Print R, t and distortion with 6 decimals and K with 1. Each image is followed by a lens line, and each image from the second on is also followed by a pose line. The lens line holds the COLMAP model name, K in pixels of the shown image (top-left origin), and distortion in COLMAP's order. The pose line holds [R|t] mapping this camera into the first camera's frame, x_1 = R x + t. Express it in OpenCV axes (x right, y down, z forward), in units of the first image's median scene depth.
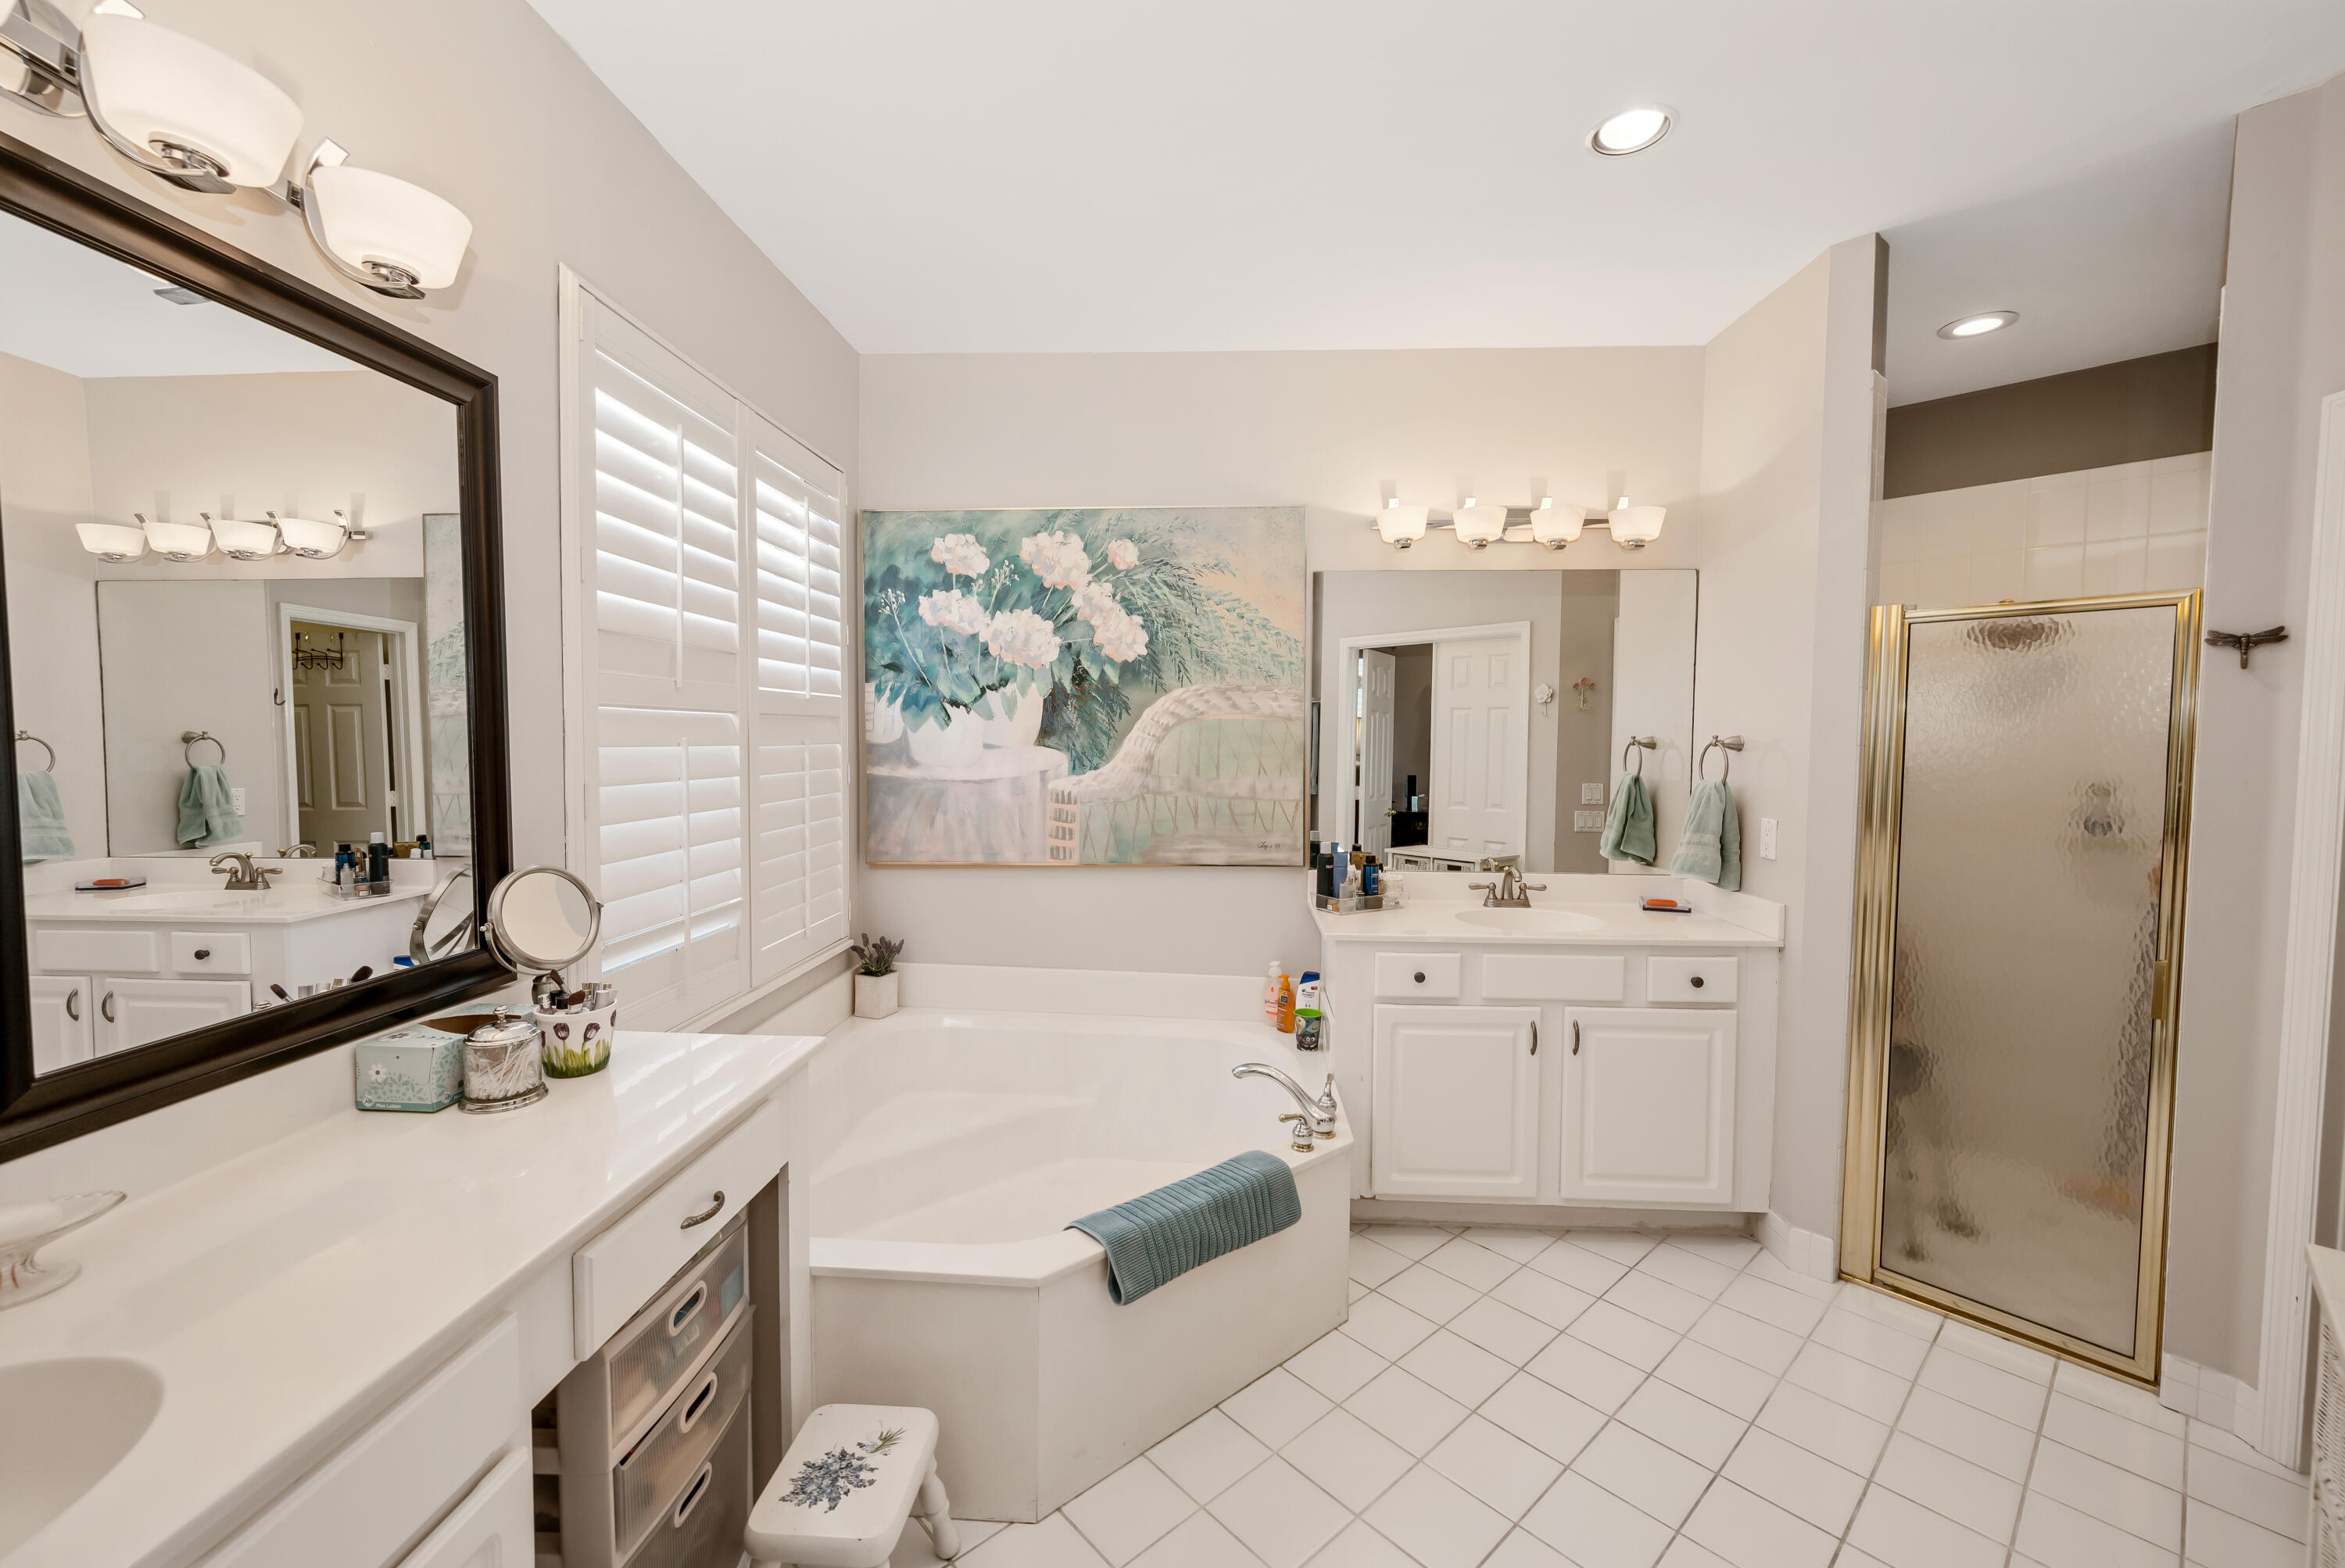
lens RADIAL K [[952.3, 0, 1170.9], [0, 952.3, 782.3], [0, 0, 1]] dist [-0.000141, 0.000150]
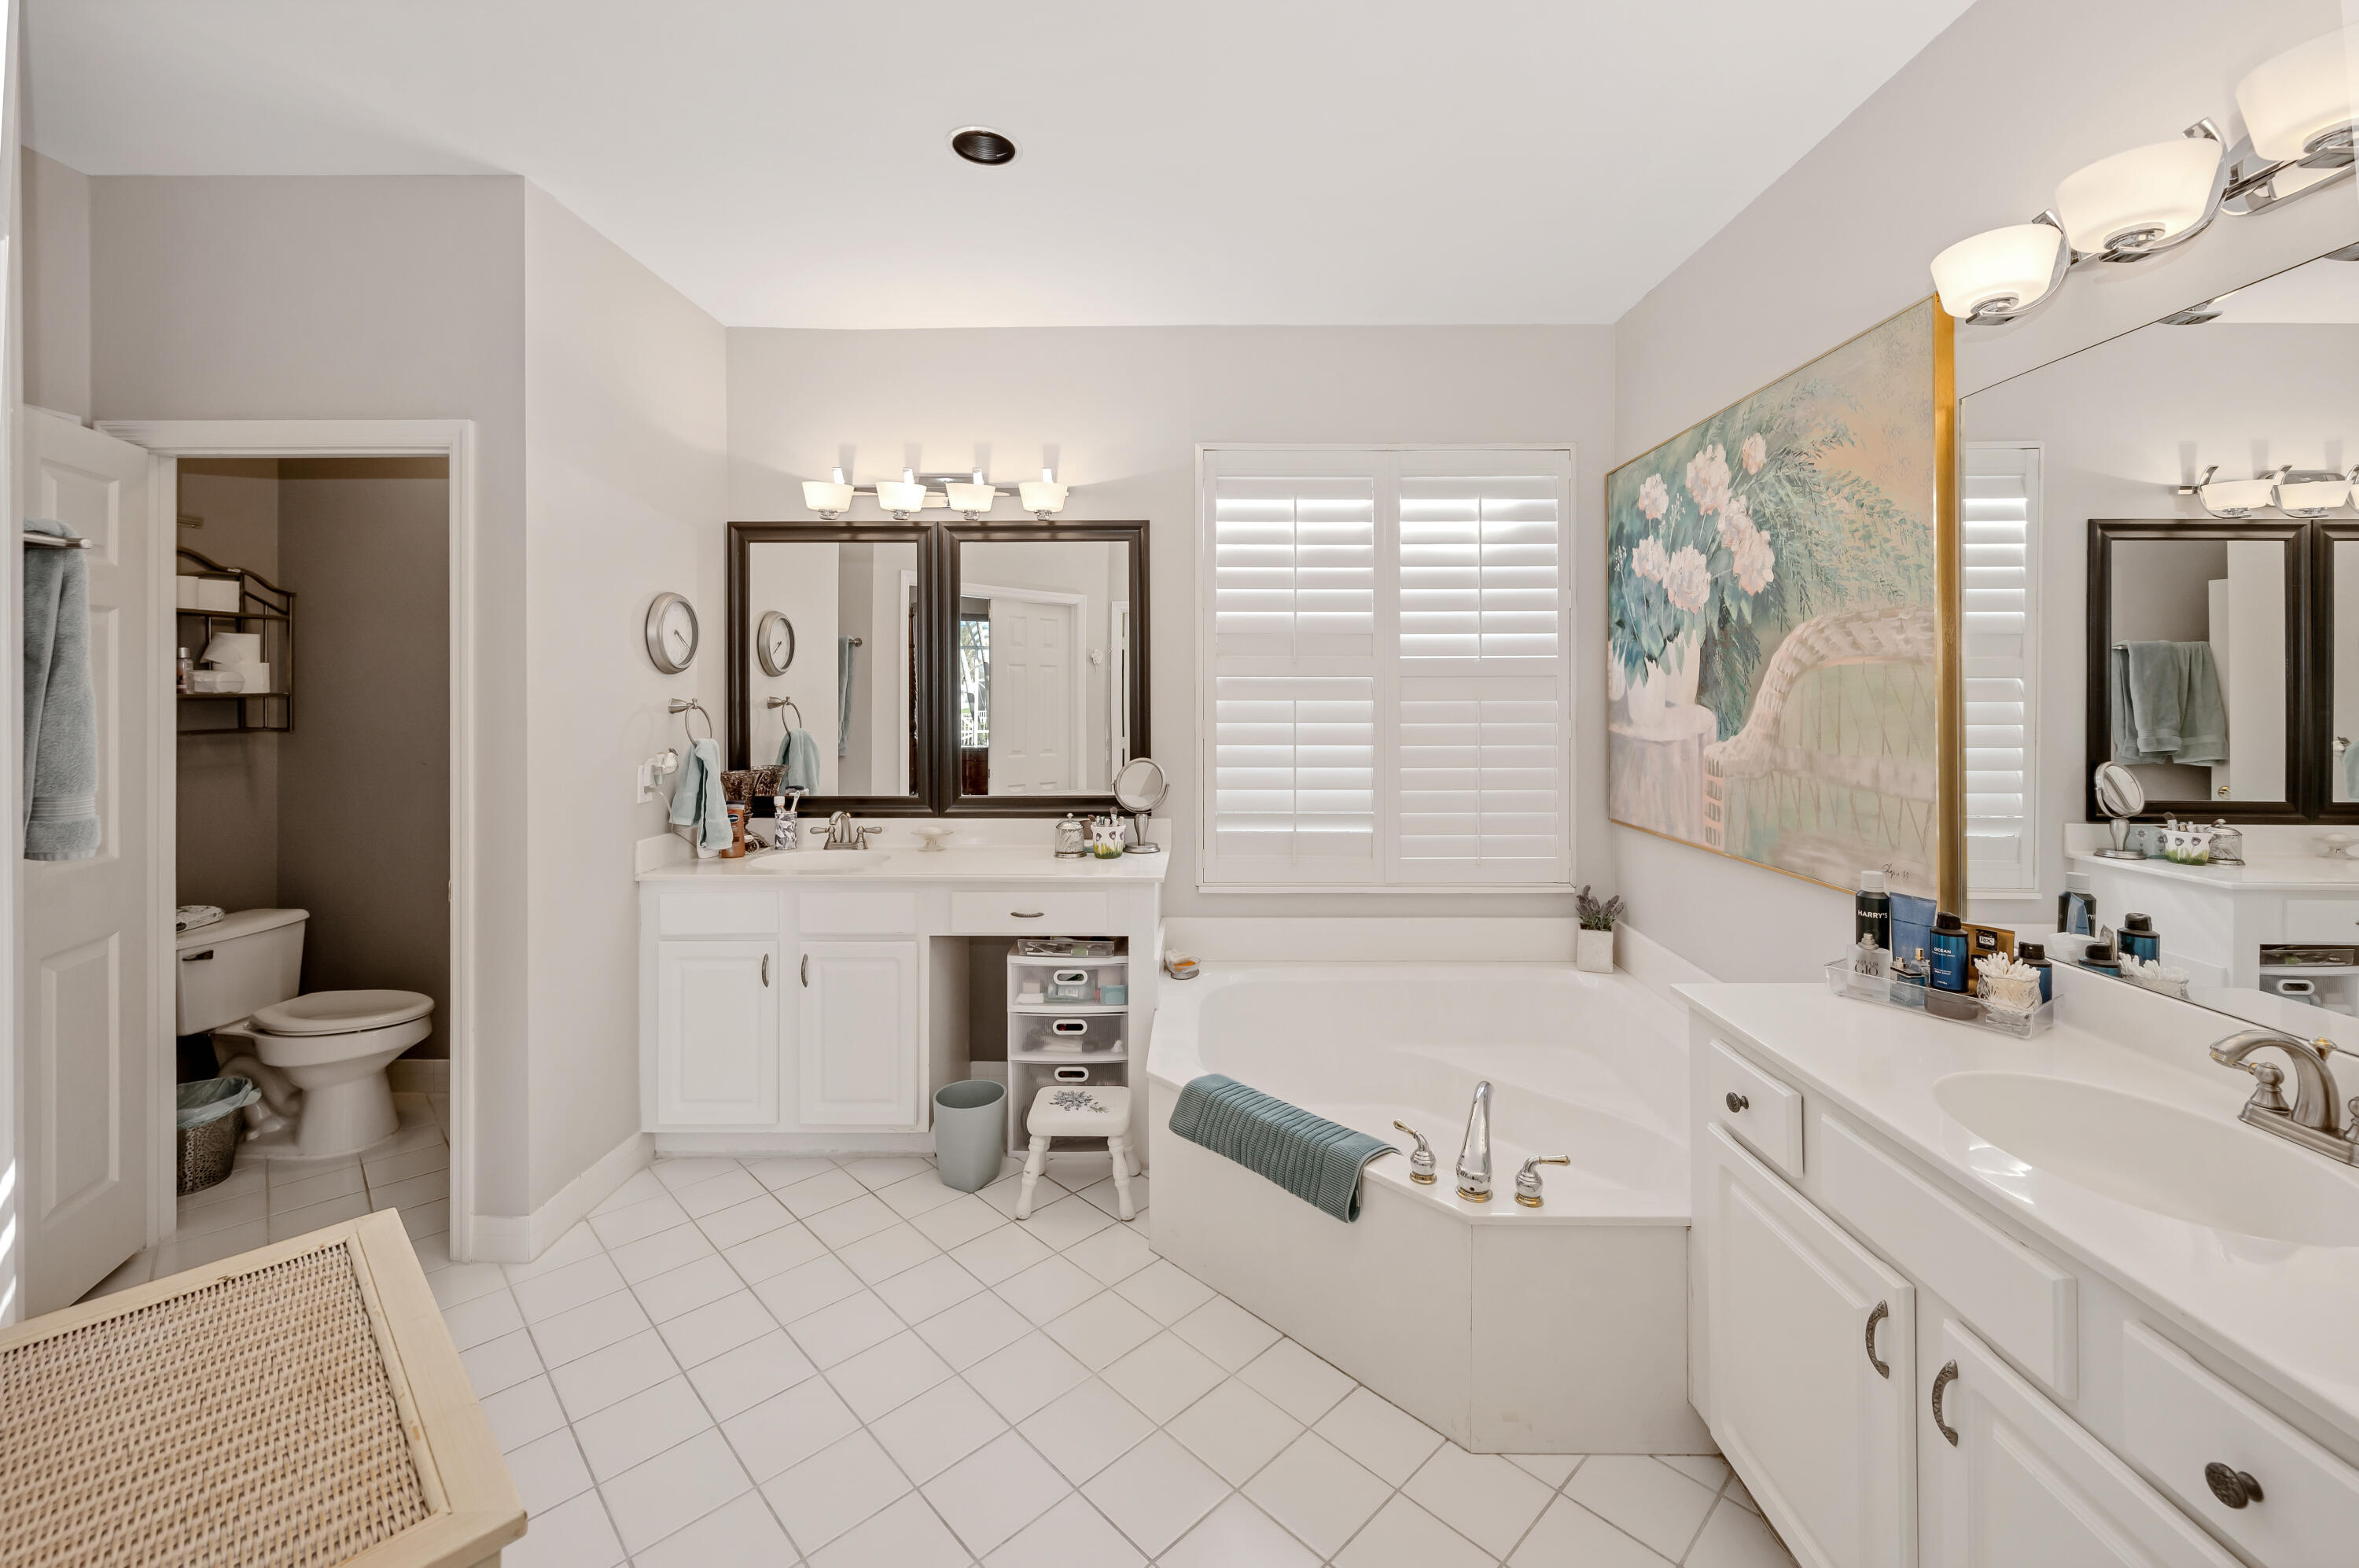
lens RADIAL K [[950.4, 0, 1195.6], [0, 950.4, 694.7], [0, 0, 1]] dist [0.001756, 0.000028]
pose [[0.038962, -0.002756, -0.999237, 0.689420], [-0.048605, 0.998807, -0.004650, -0.021305], [0.998058, 0.048749, 0.038782, 0.529462]]
